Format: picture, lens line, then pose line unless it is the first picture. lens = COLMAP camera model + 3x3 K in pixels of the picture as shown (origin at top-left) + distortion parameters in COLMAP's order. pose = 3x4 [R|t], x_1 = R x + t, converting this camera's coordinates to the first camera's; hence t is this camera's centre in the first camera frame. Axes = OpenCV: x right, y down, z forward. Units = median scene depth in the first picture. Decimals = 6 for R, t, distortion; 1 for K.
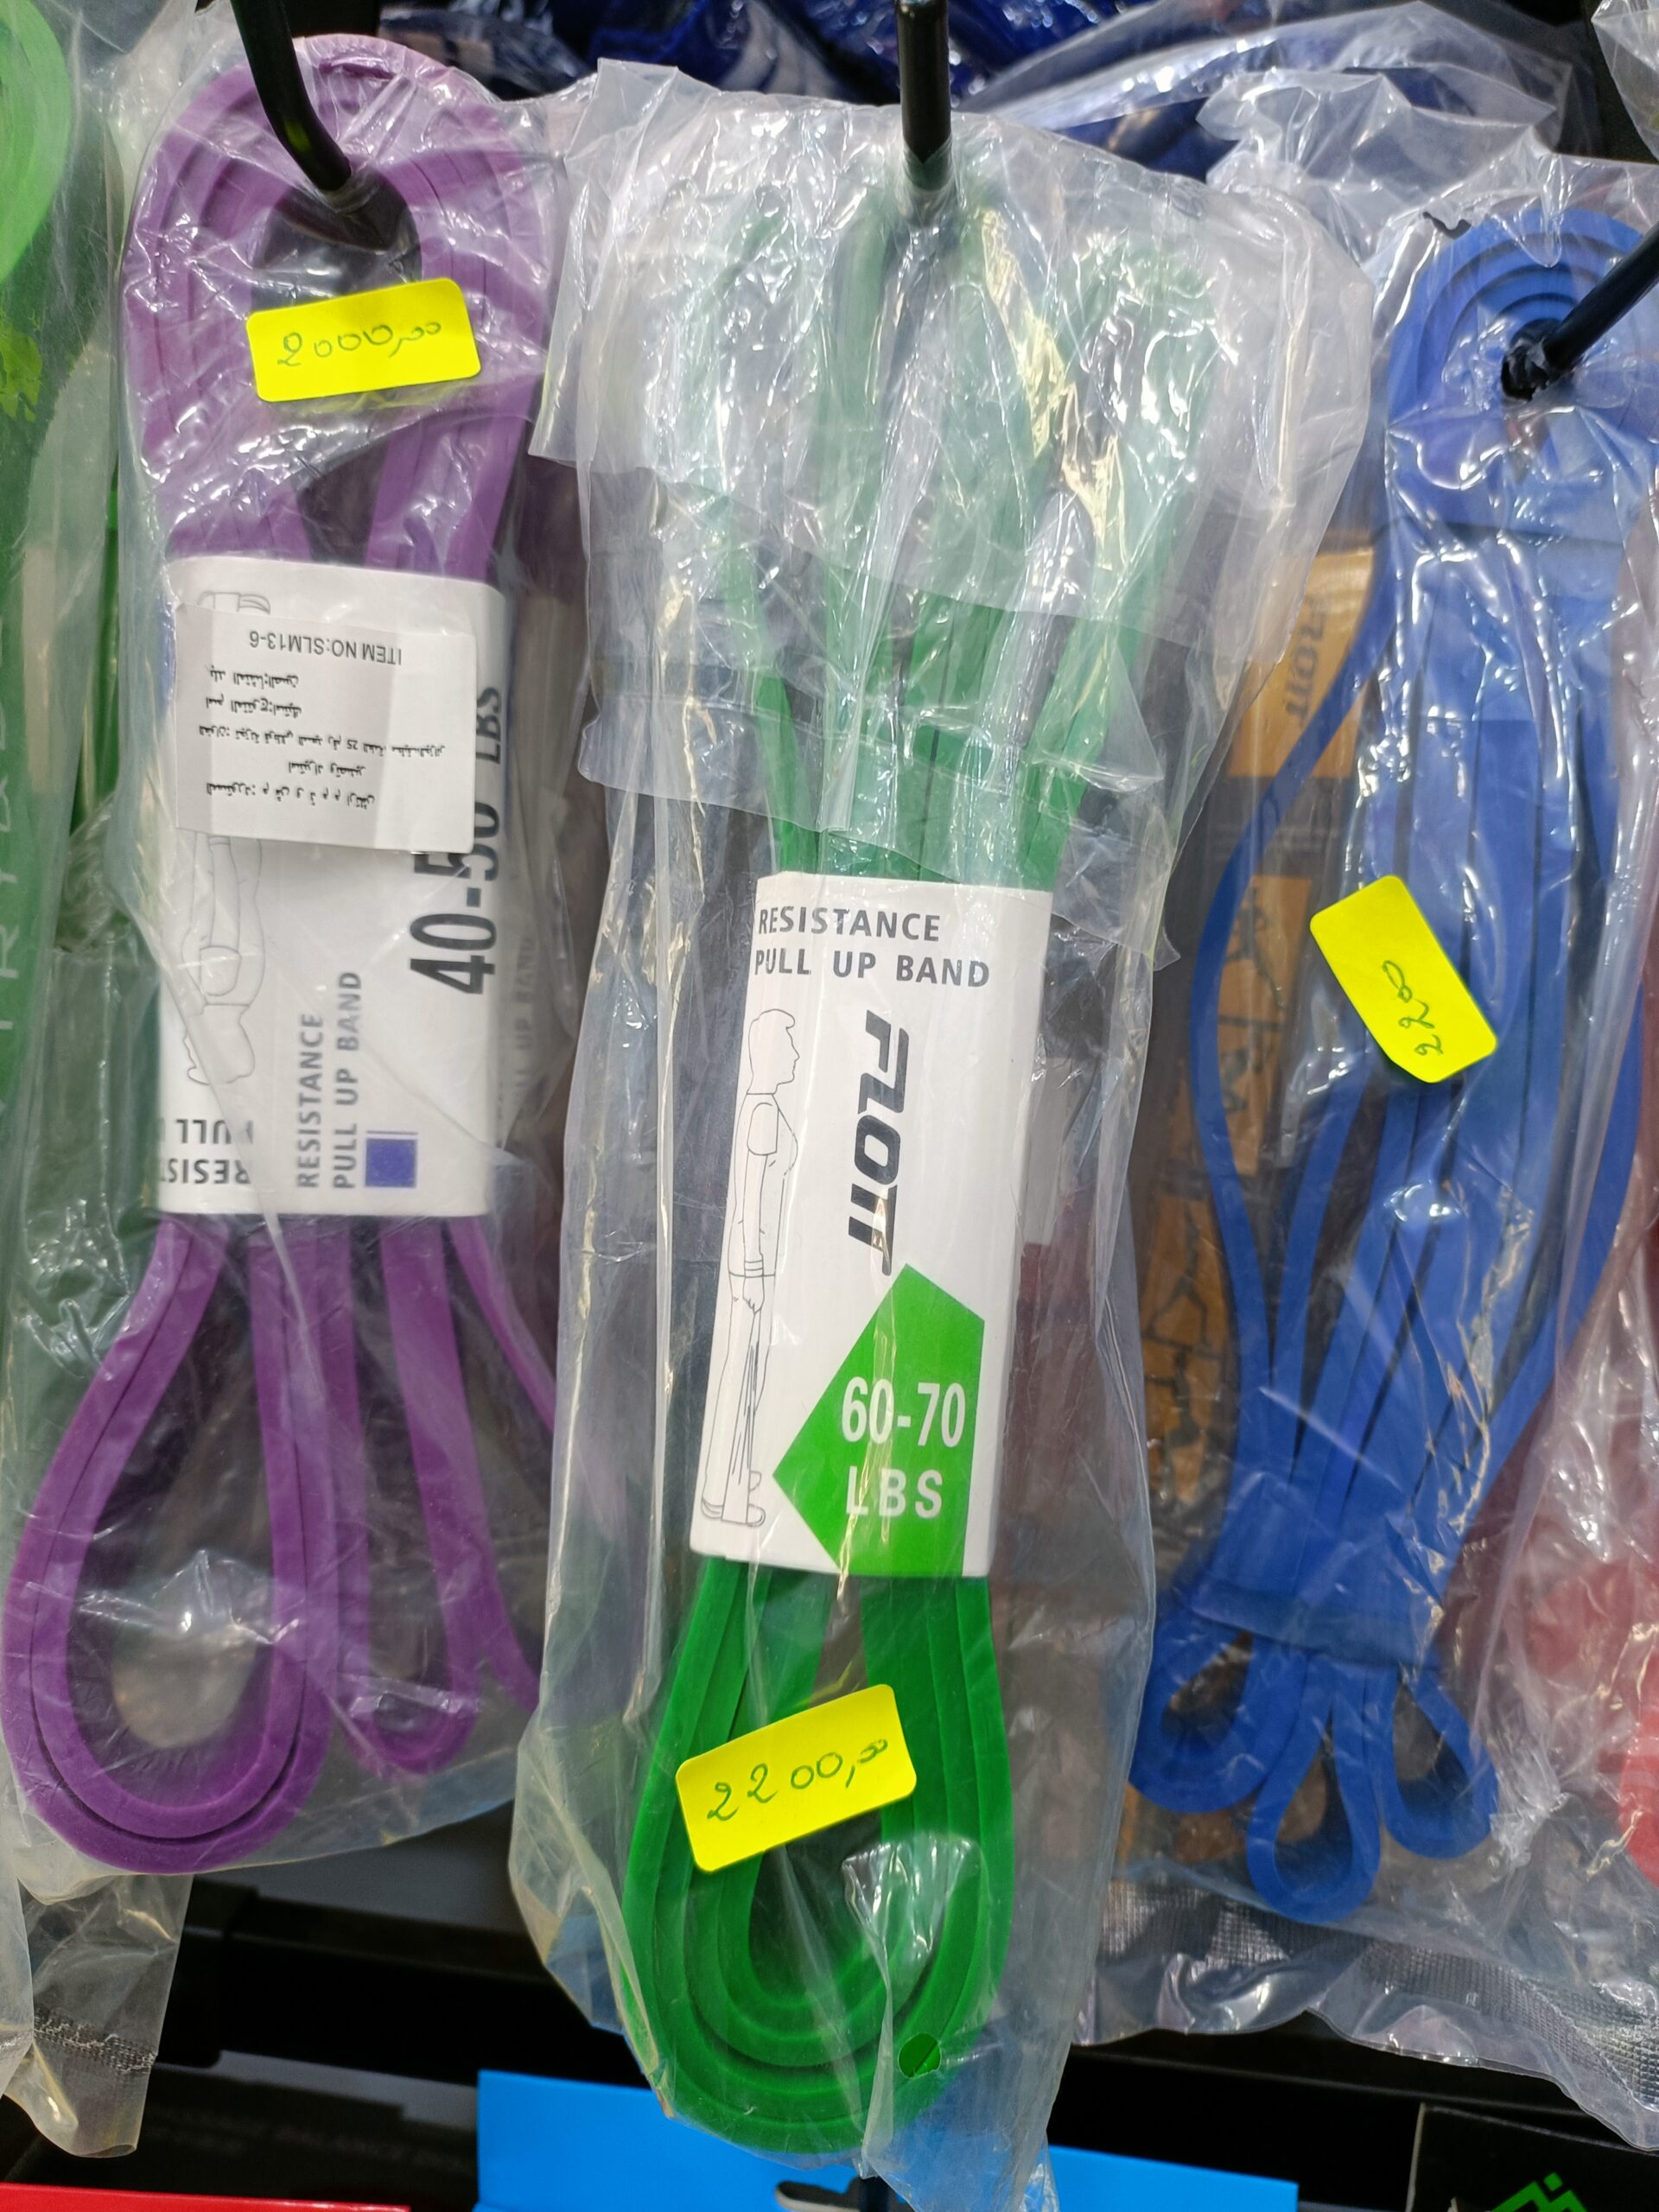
lens RADIAL K [[1648.2, 0, 829.5], [0, 1648.2, 1106.0], [0, 0, 1]] dist [0.049144, -0.077309]
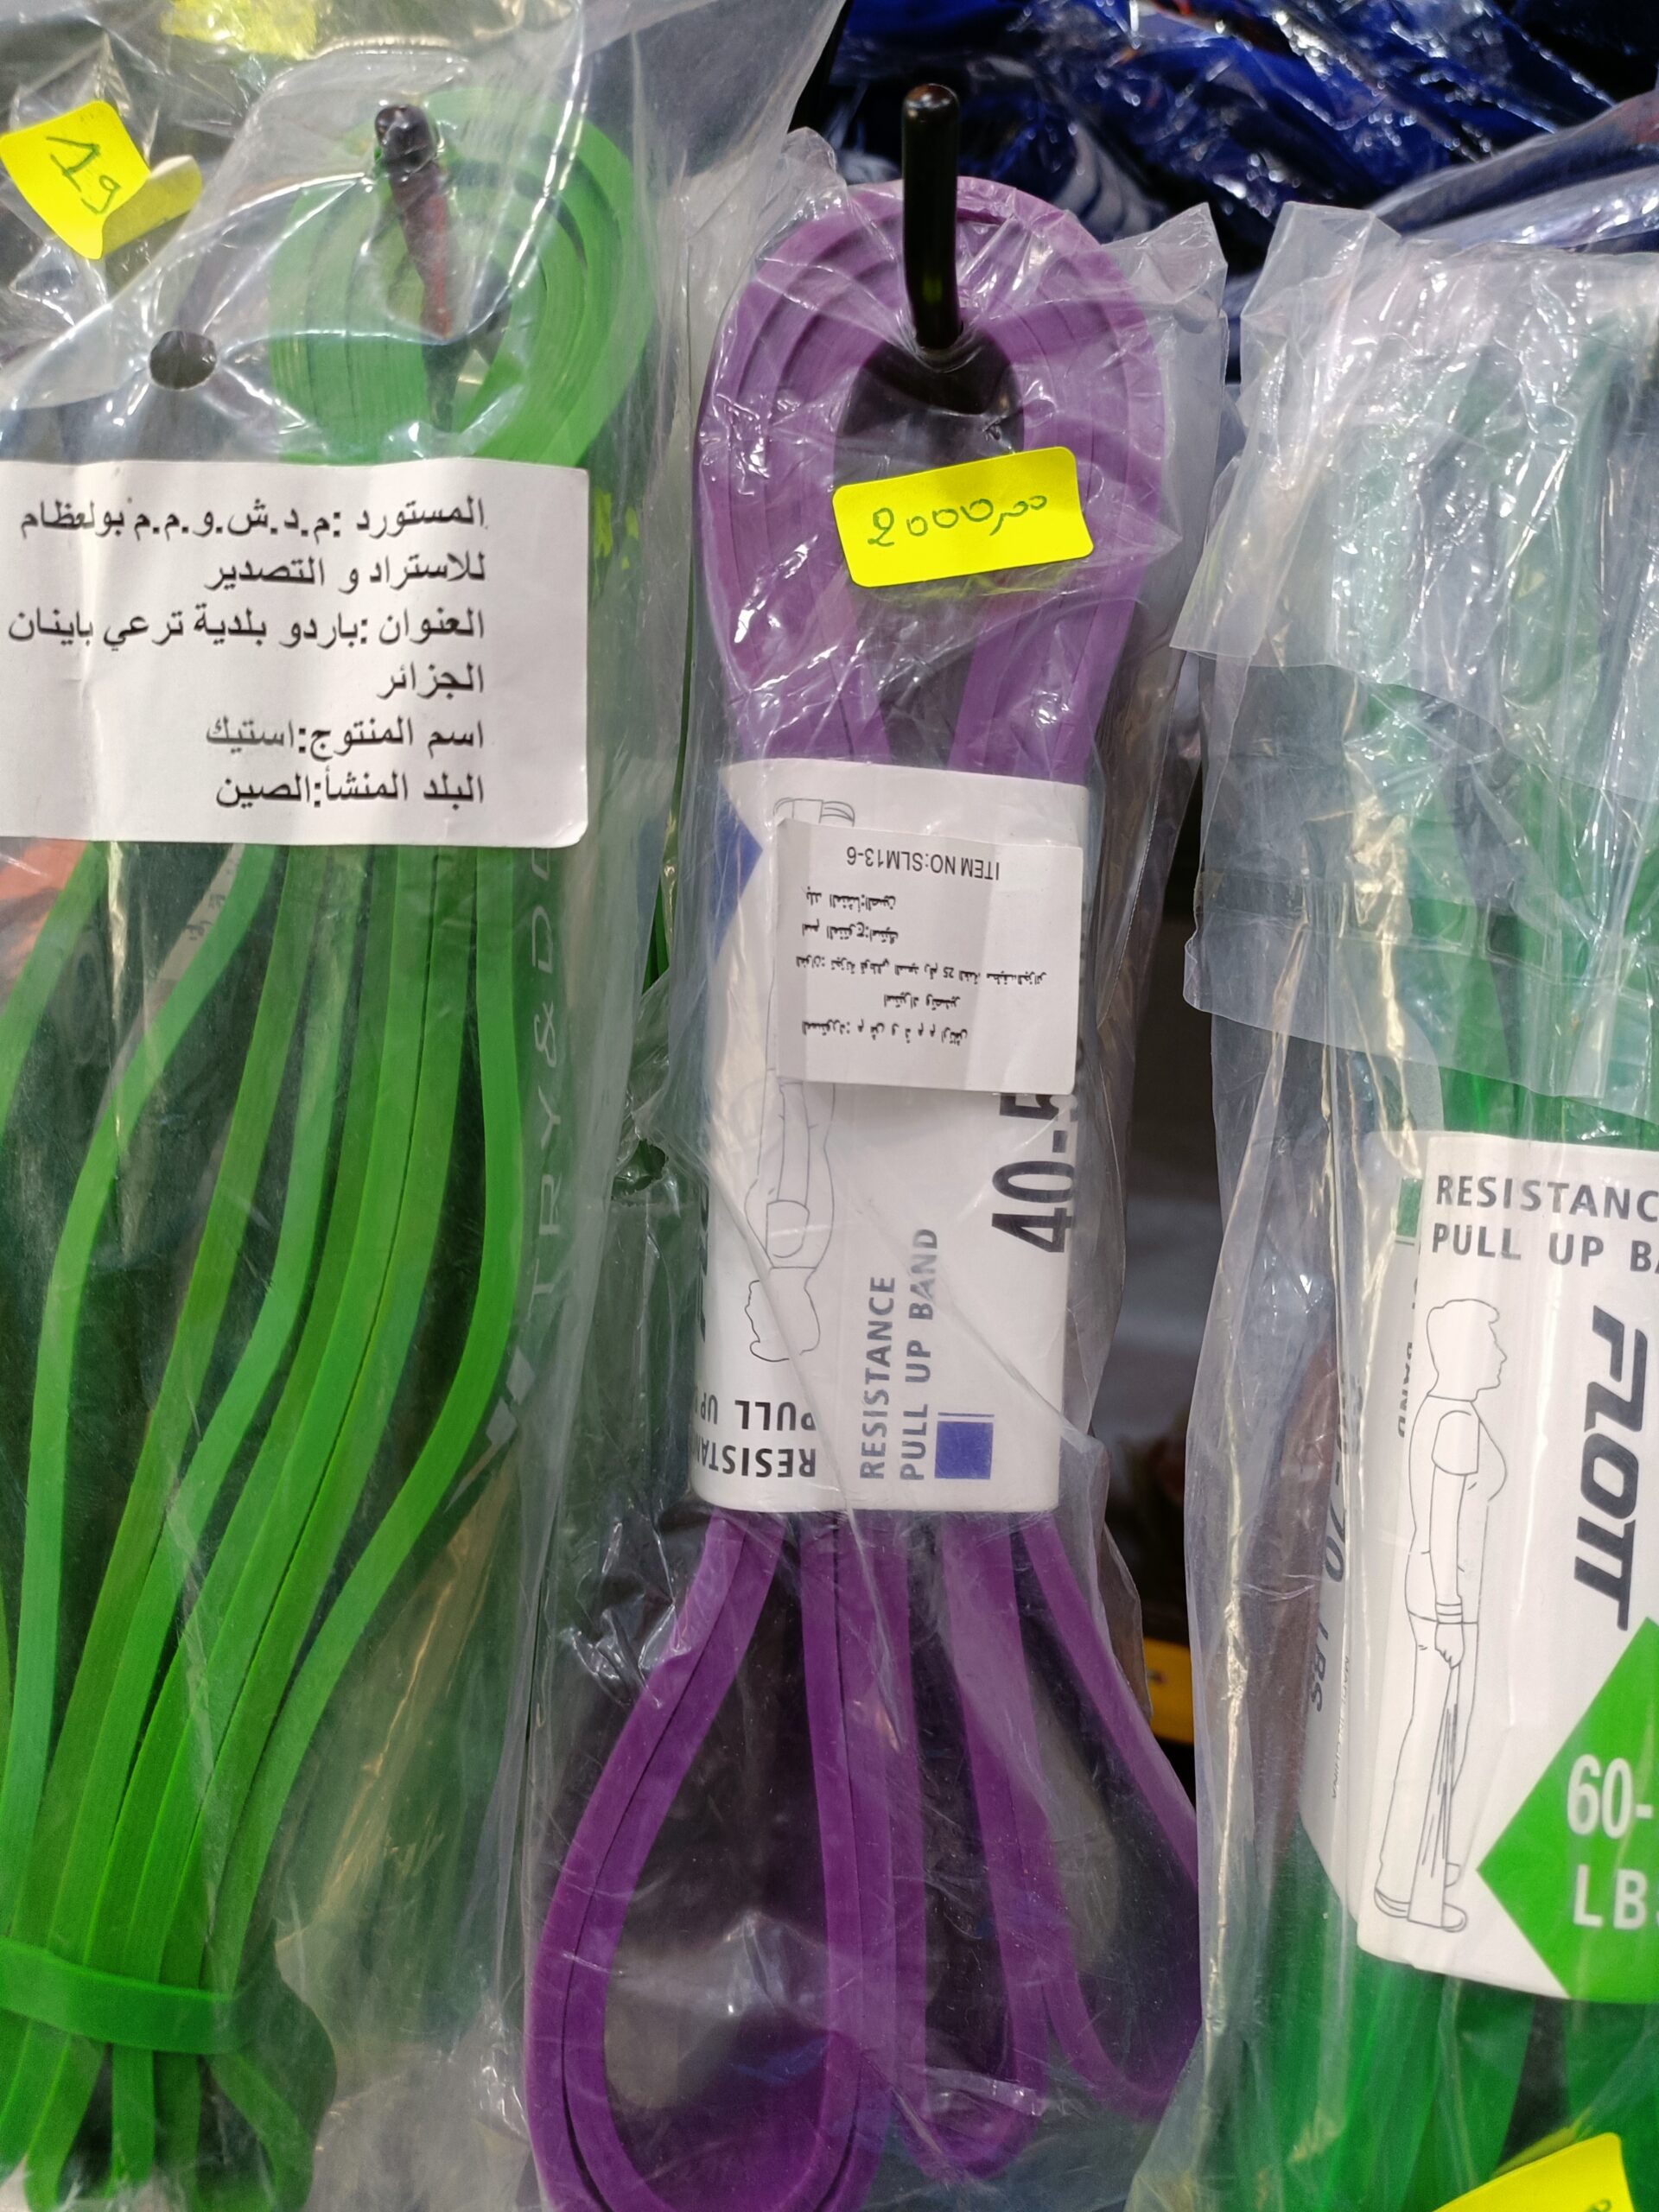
lens RADIAL K [[1639.7, 0, 815.5], [0, 1639.7, 1105.4], [0, 0, 1]] dist [0.031579, -0.044441]
pose [[0.998820, 0.017575, -0.045280, -0.316125], [-0.019697, 0.998708, -0.046840, -0.106364], [0.044398, 0.047676, 0.997876, 0.139319]]
